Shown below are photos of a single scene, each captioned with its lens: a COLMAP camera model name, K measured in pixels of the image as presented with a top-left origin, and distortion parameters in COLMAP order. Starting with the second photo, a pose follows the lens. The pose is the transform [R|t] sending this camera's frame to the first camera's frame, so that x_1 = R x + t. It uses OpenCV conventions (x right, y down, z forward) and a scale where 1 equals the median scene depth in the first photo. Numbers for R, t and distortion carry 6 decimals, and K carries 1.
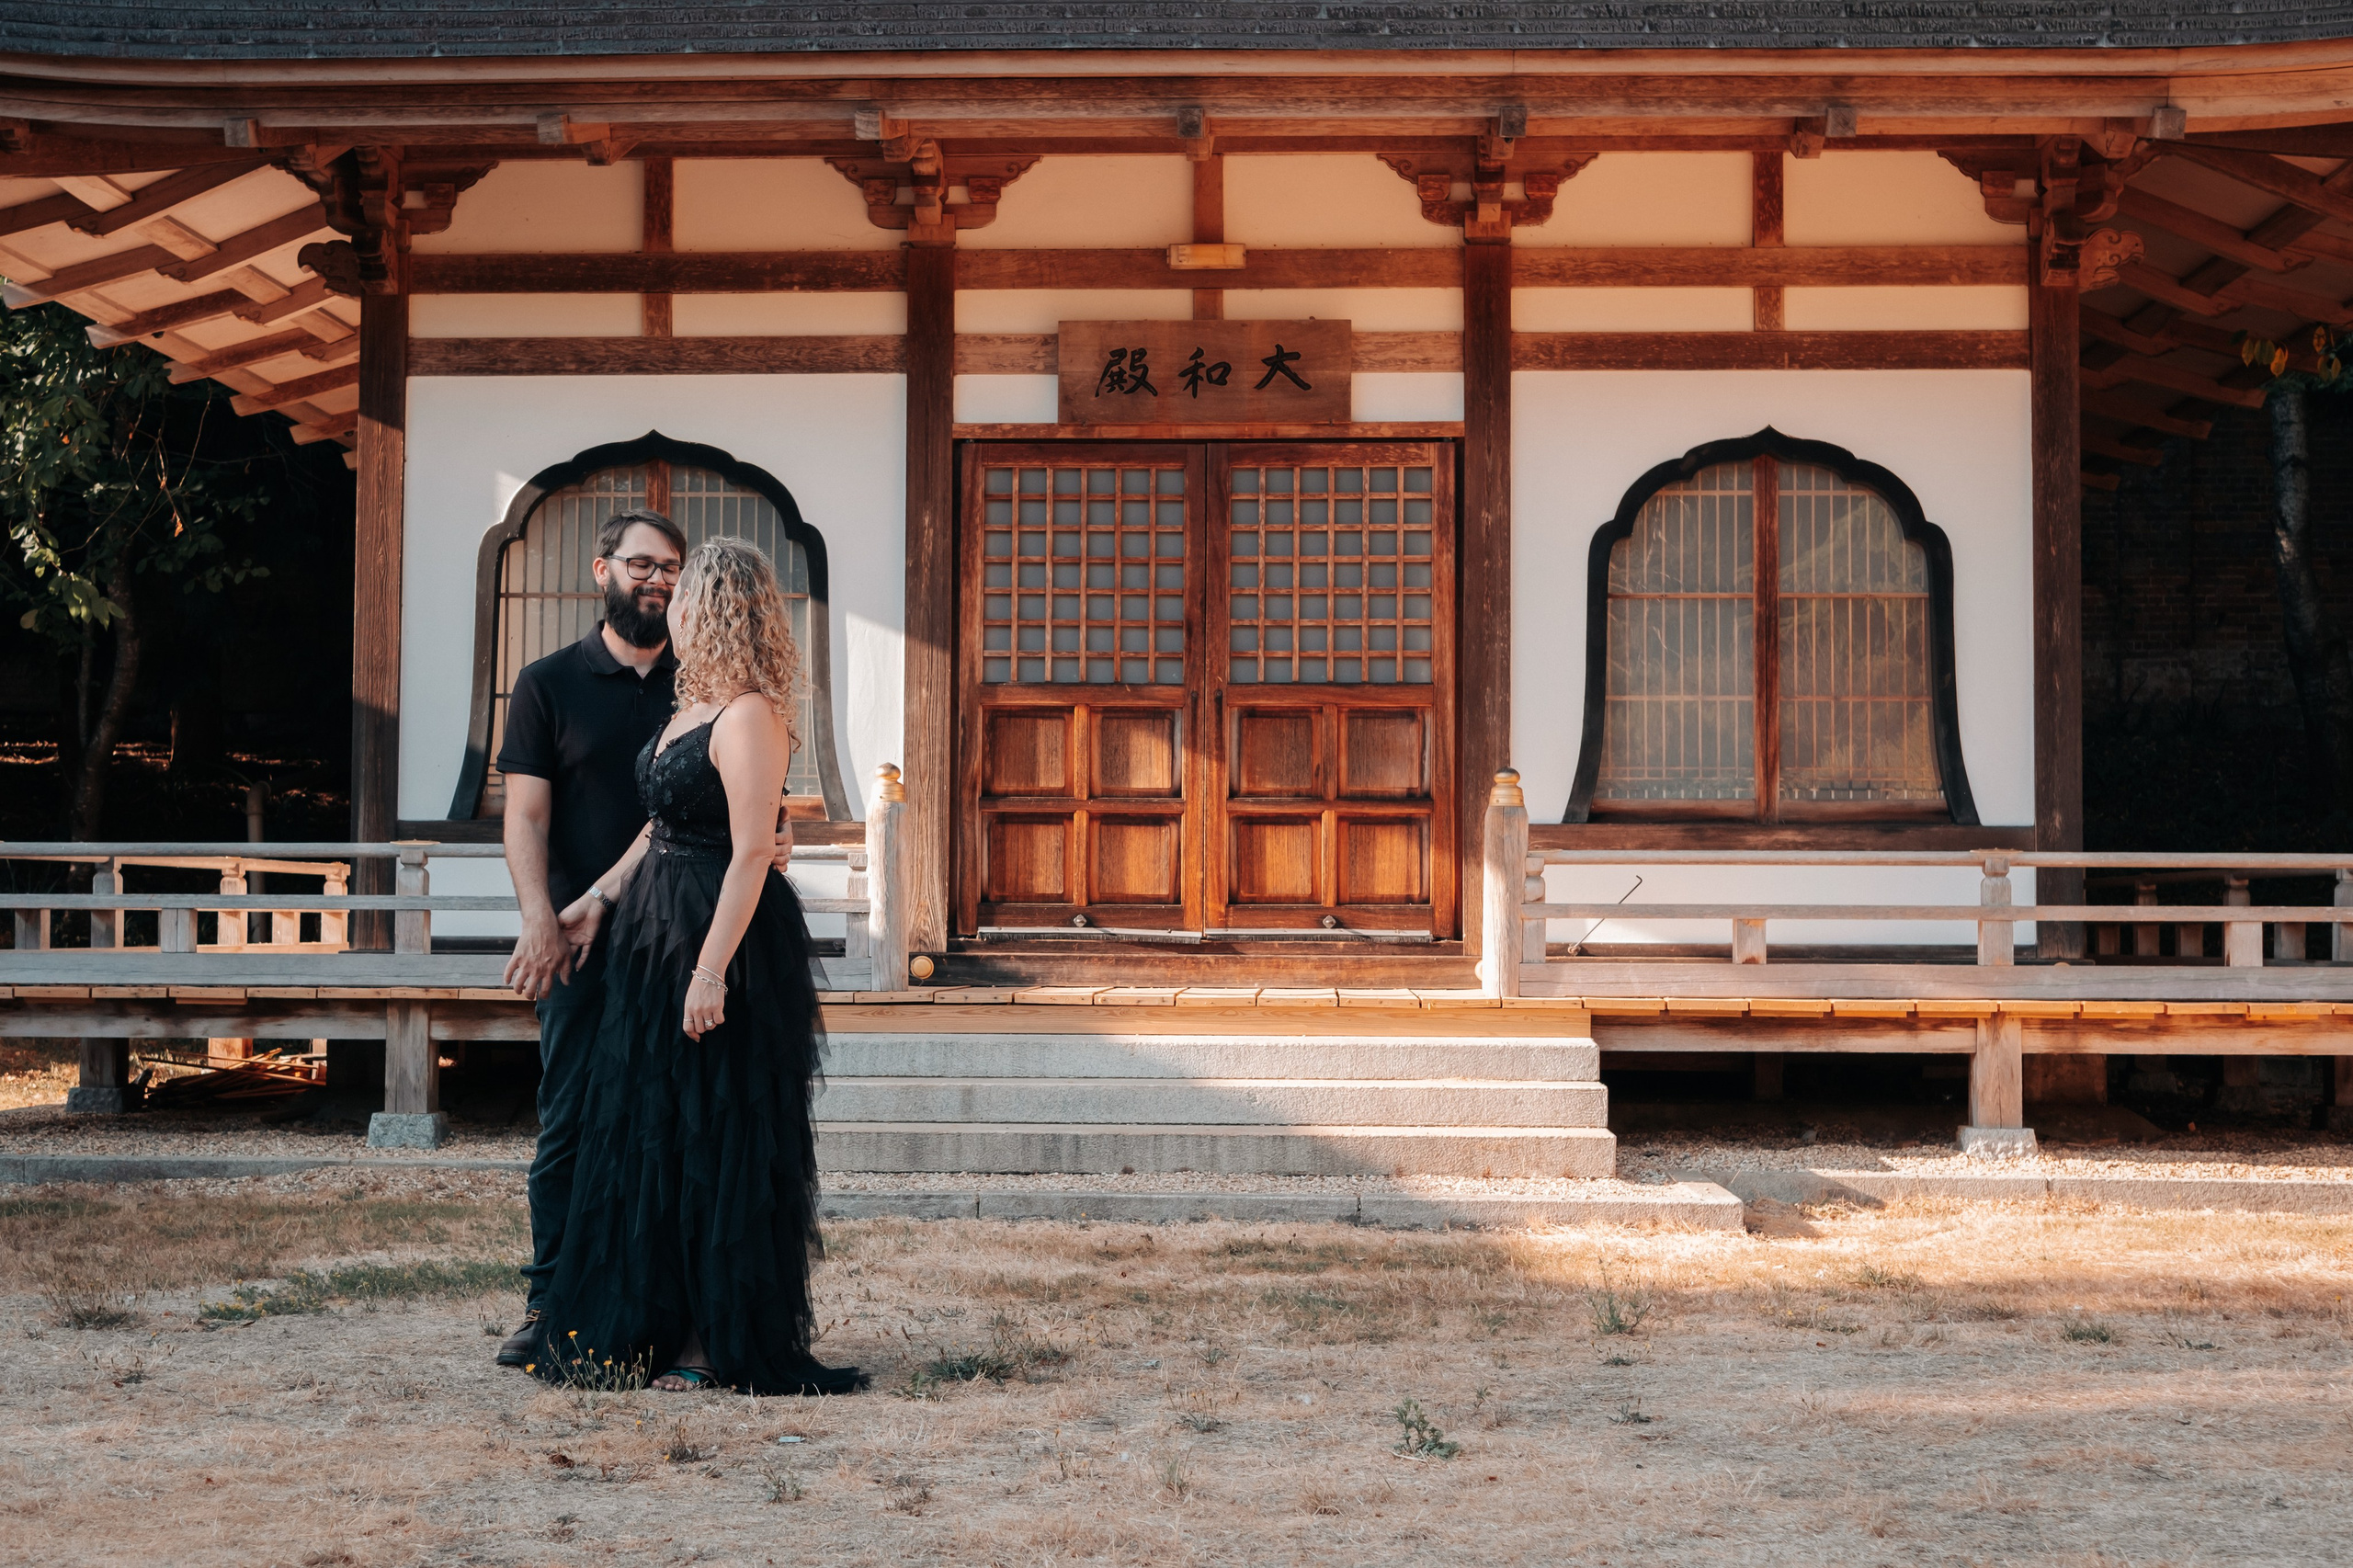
lens RADIAL K [[2710.9, 0, 1176.5], [0, 2710.9, 784.0], [0, 0, 1]] dist [0.021398, -0.068364]
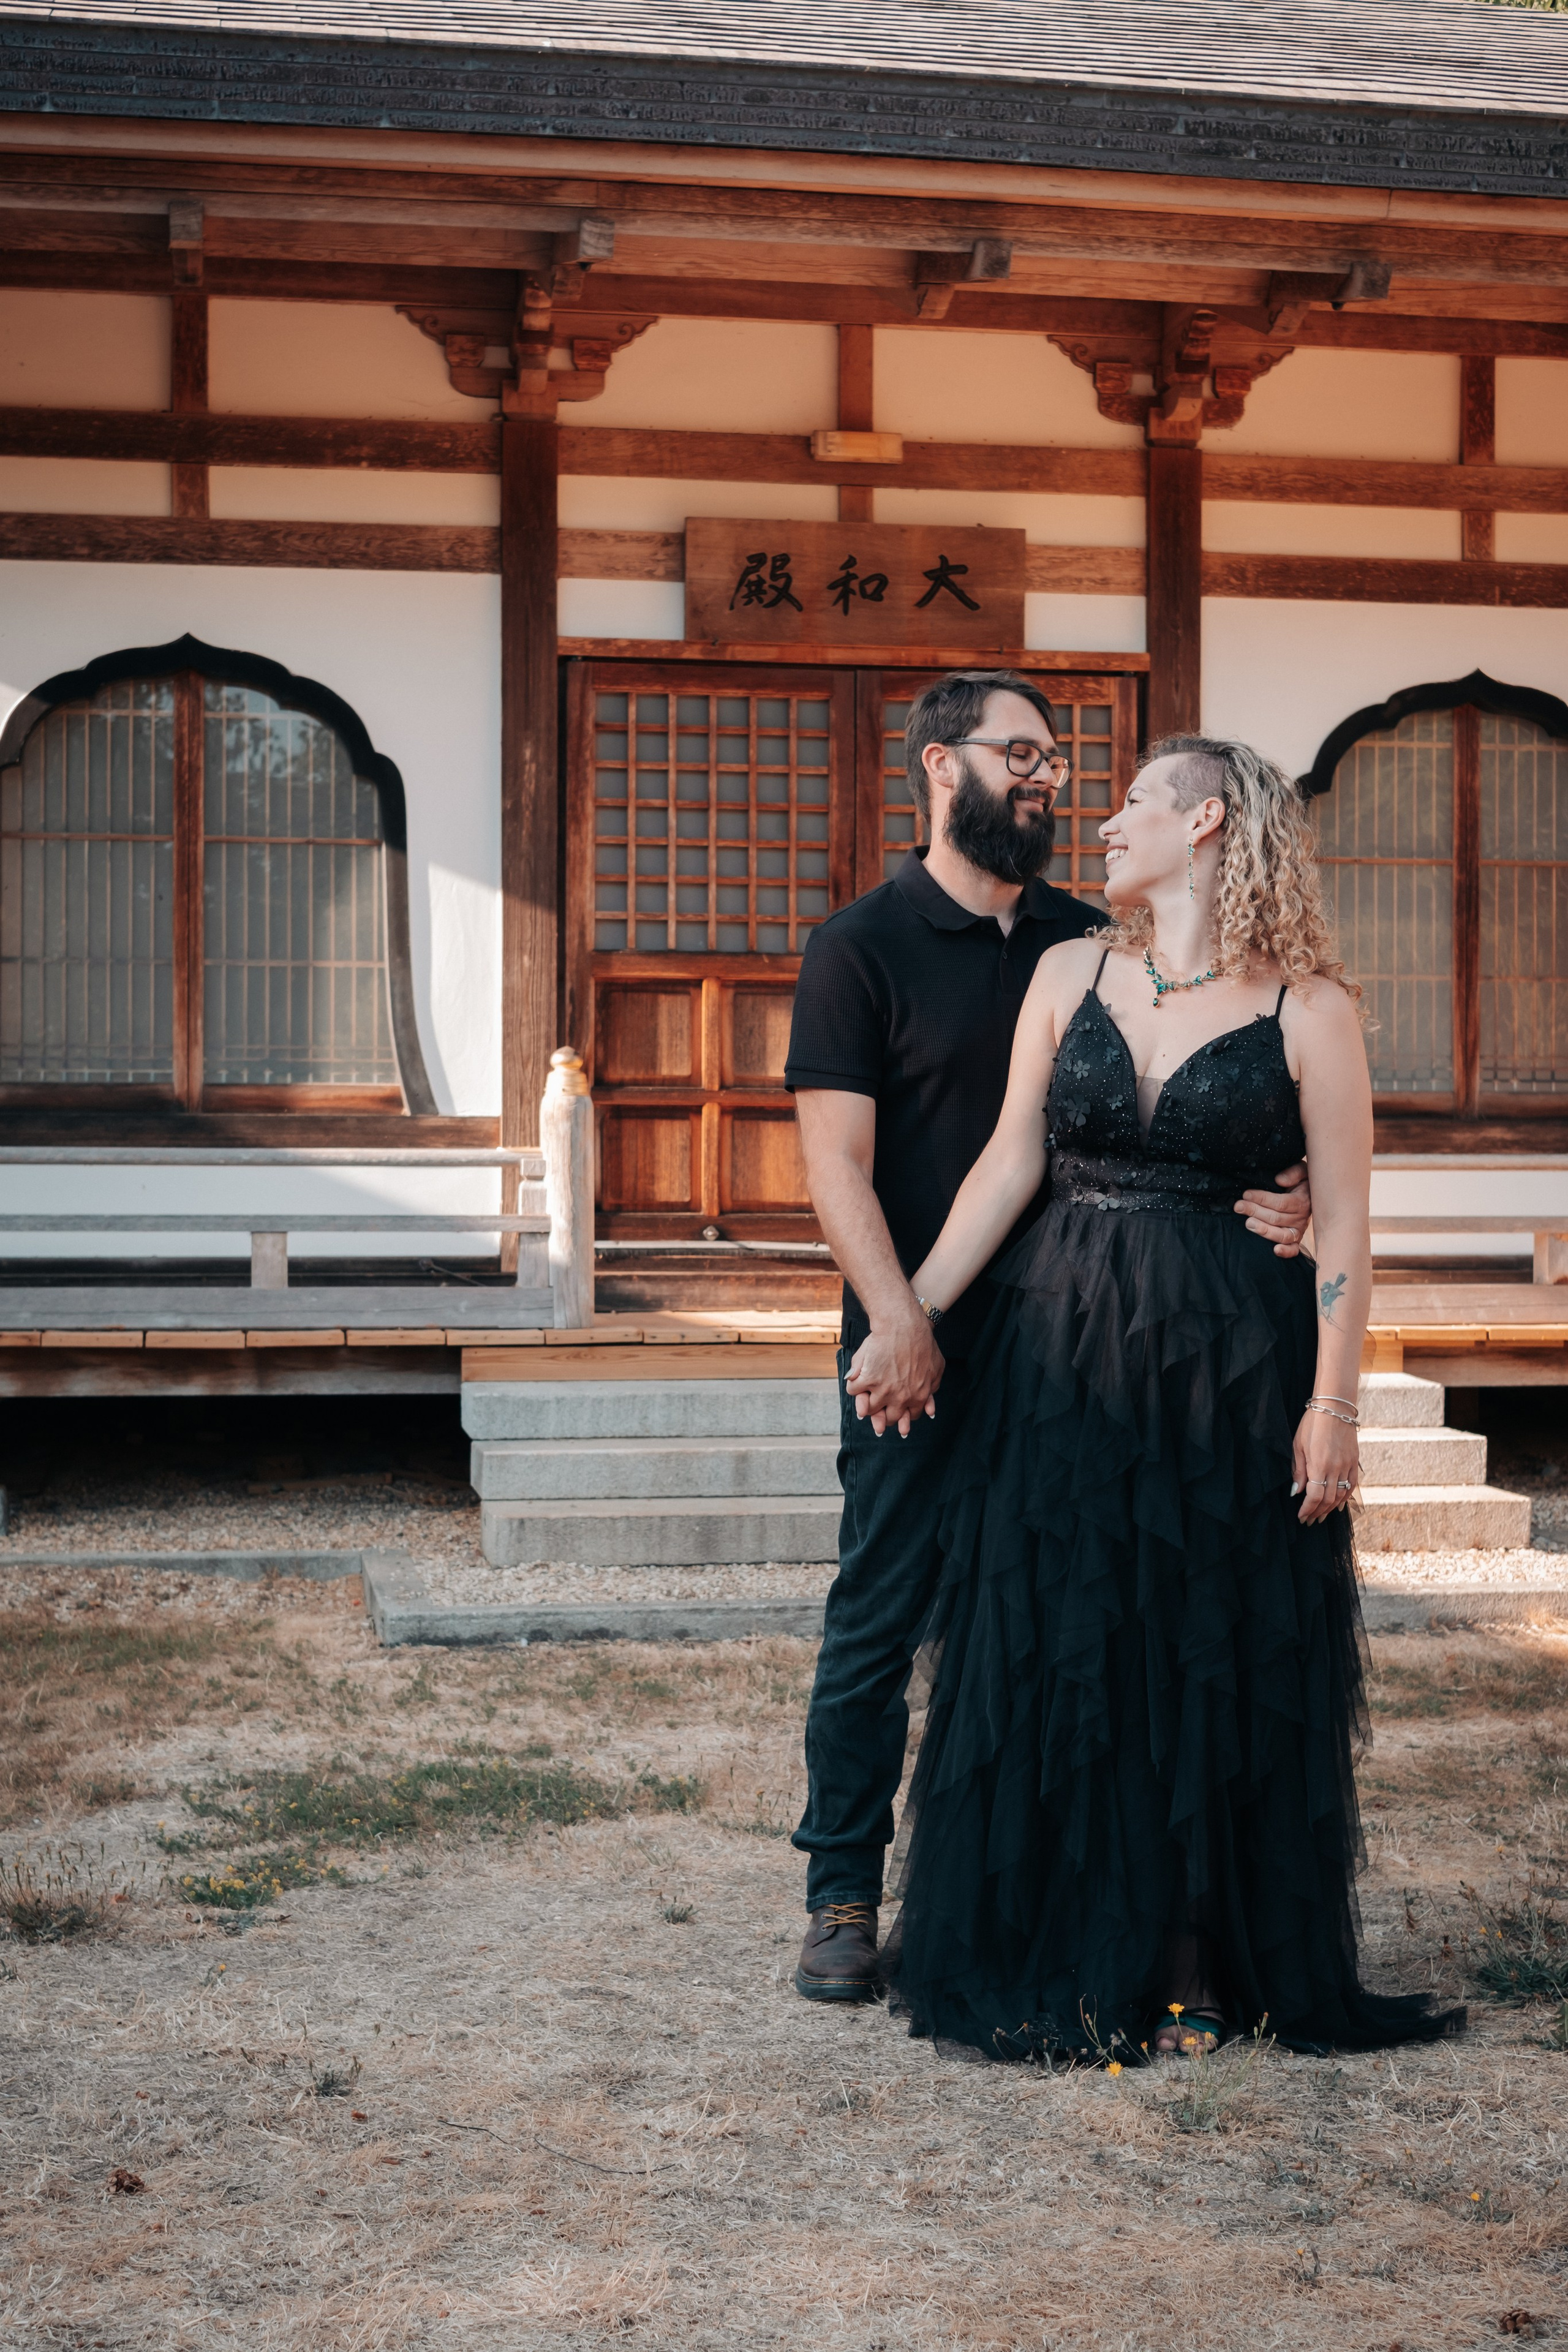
lens RADIAL K [[2709.8, 0, 784.0], [0, 2709.8, 1176.0], [0, 0, 1]] dist [0.021398, -0.068364]
pose [[0.984357, -0.002828, 0.176163, -0.161296], [-0.004882, 0.999049, 0.043317, -0.004203], [-0.176118, -0.043499, 0.983407, 0.163726]]
